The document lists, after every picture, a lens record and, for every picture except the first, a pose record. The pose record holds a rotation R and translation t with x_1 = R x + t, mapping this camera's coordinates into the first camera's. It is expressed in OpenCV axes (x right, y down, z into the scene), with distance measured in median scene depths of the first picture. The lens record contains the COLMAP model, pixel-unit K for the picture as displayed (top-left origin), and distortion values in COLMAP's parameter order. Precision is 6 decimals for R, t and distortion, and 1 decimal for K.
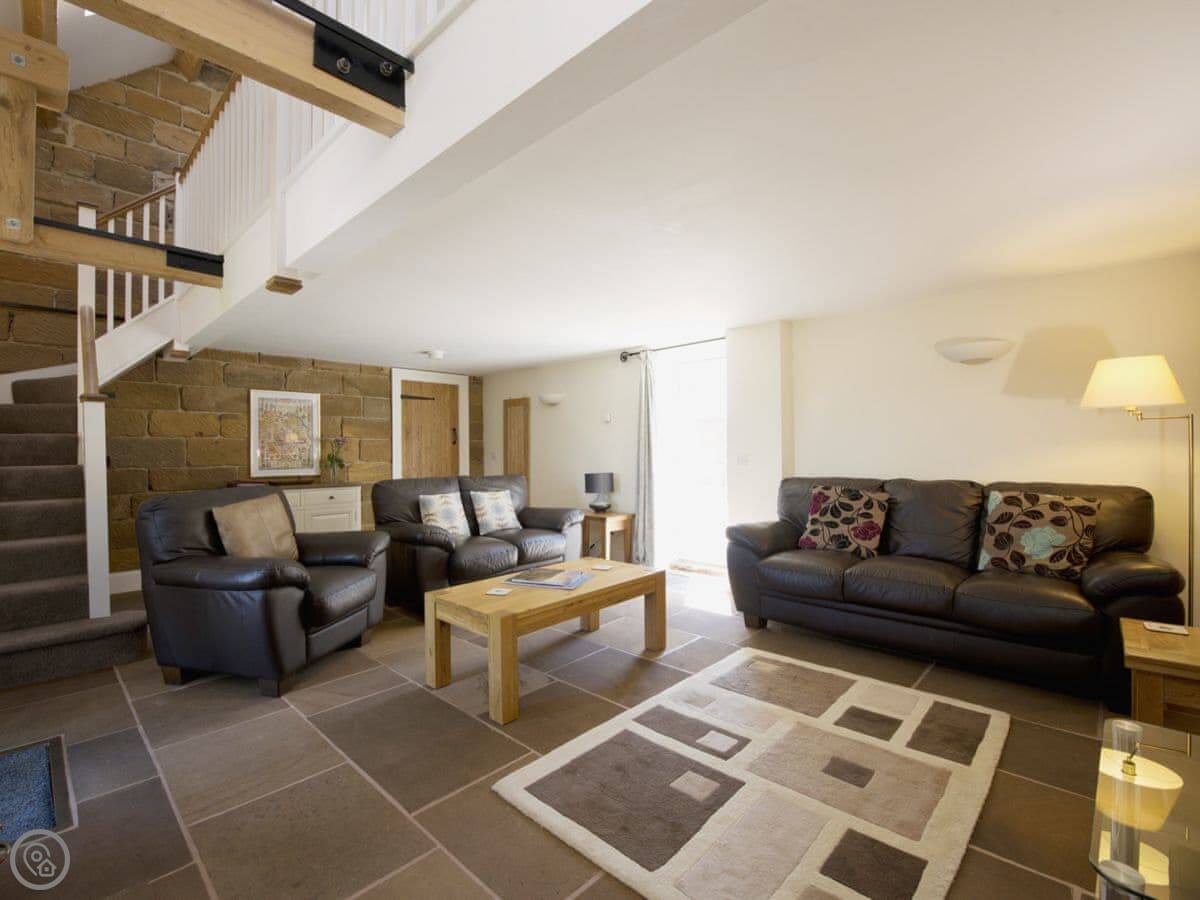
lens RADIAL K [[541.2, 0, 603.2], [0, 541.2, 450.7], [0, 0, 1]] dist [-0.023940, -0.000855]
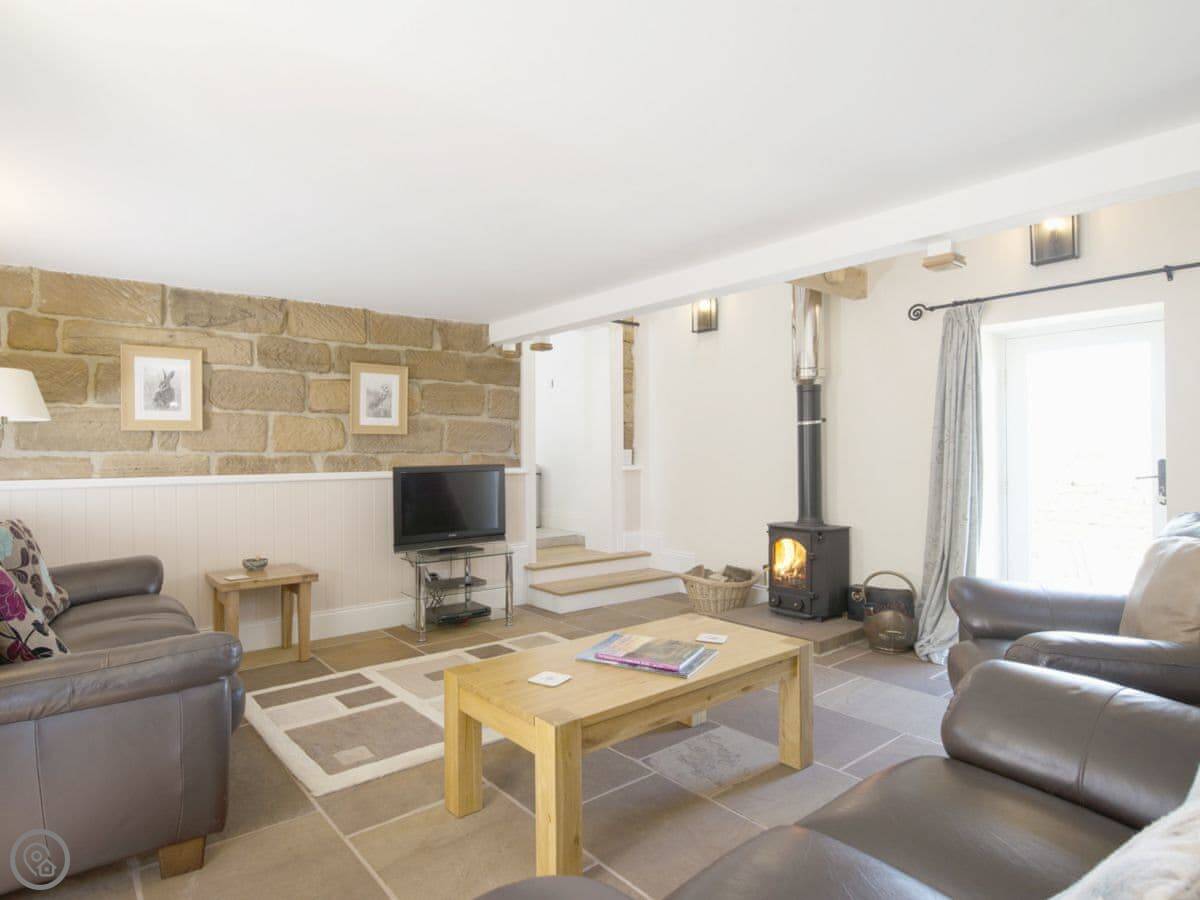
lens RADIAL K [[541.2, 0, 603.2], [0, 541.2, 450.7], [0, 0, 1]] dist [-0.023940, -0.000855]
pose [[-0.989368, 0.017200, 0.144411, -0.173759], [0.015769, 0.999815, -0.011047, 0.004710], [-0.144574, -0.008652, -0.989456, 1.998826]]
